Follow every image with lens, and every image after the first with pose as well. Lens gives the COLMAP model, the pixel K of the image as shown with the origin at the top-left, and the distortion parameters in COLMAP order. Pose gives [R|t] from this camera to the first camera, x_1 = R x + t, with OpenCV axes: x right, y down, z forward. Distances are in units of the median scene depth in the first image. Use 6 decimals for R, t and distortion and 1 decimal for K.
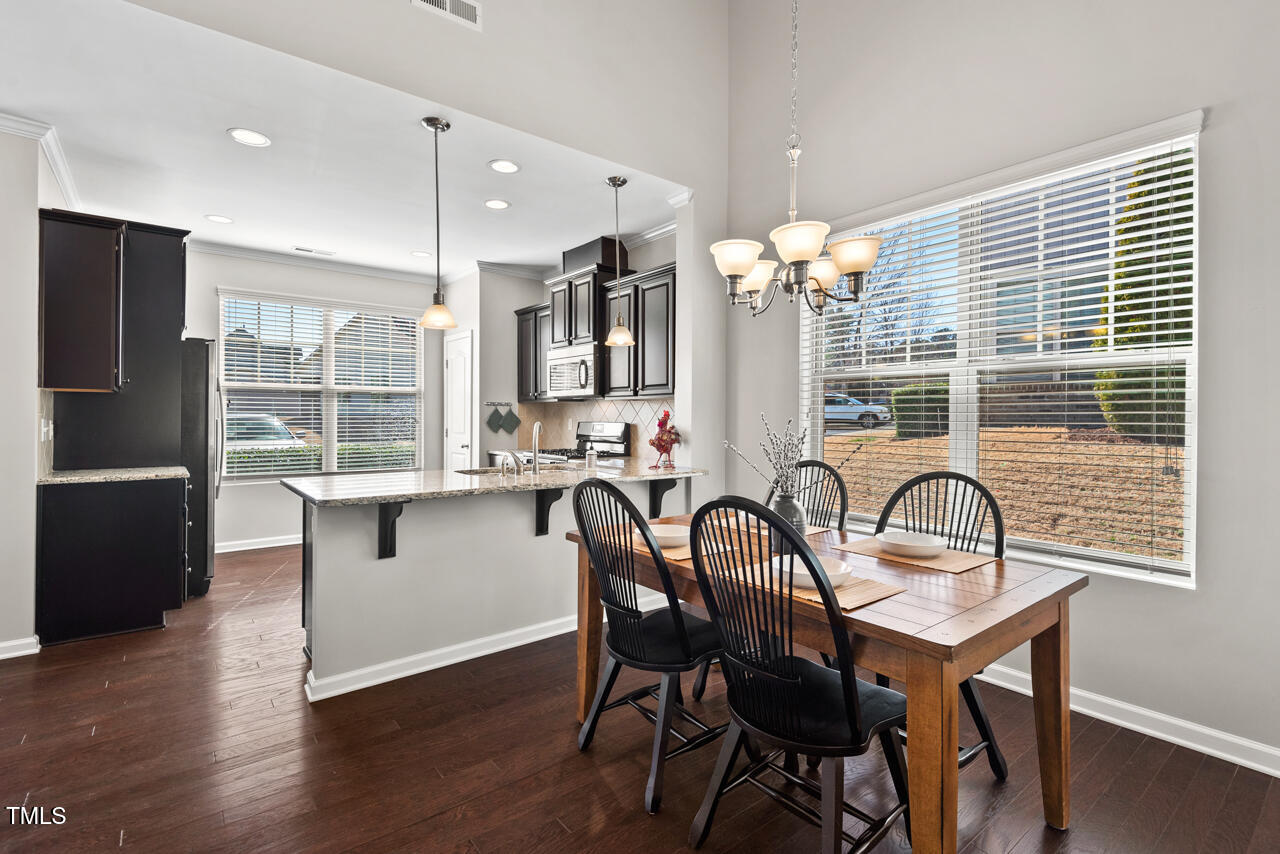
lens RADIAL K [[594.4, 0, 644.6], [0, 594.4, 417.5], [0, 0, 1]] dist [0.028992, -0.019130]
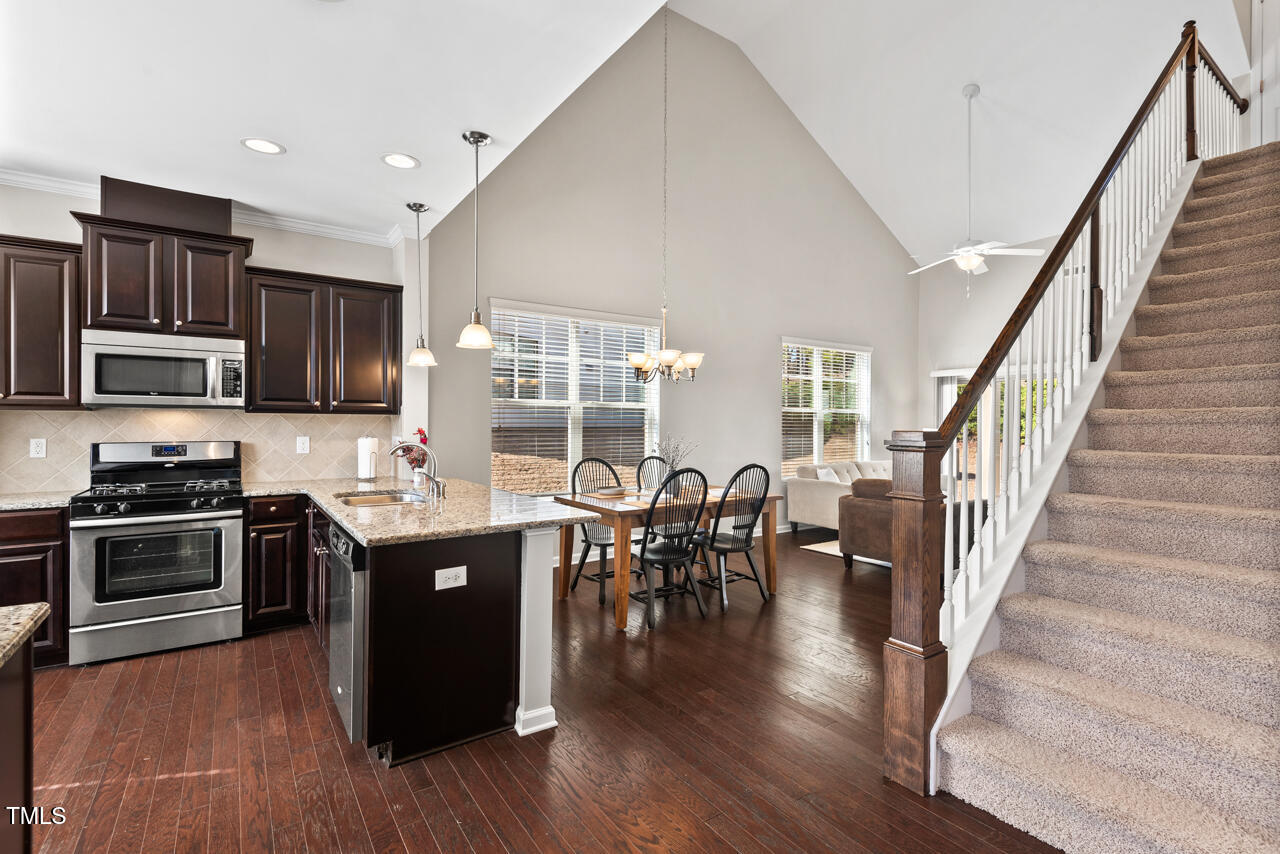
lens RADIAL K [[589.3, 0, 644.4], [0, 589.3, 421.0], [0, 0, 1]] dist [0.031919, -0.019219]
pose [[0.066124, 0.004887, 0.997799, -0.811907], [0.001973, 0.999985, -0.005028, -0.014524], [-0.997809, 0.002301, 0.066114, 0.434154]]
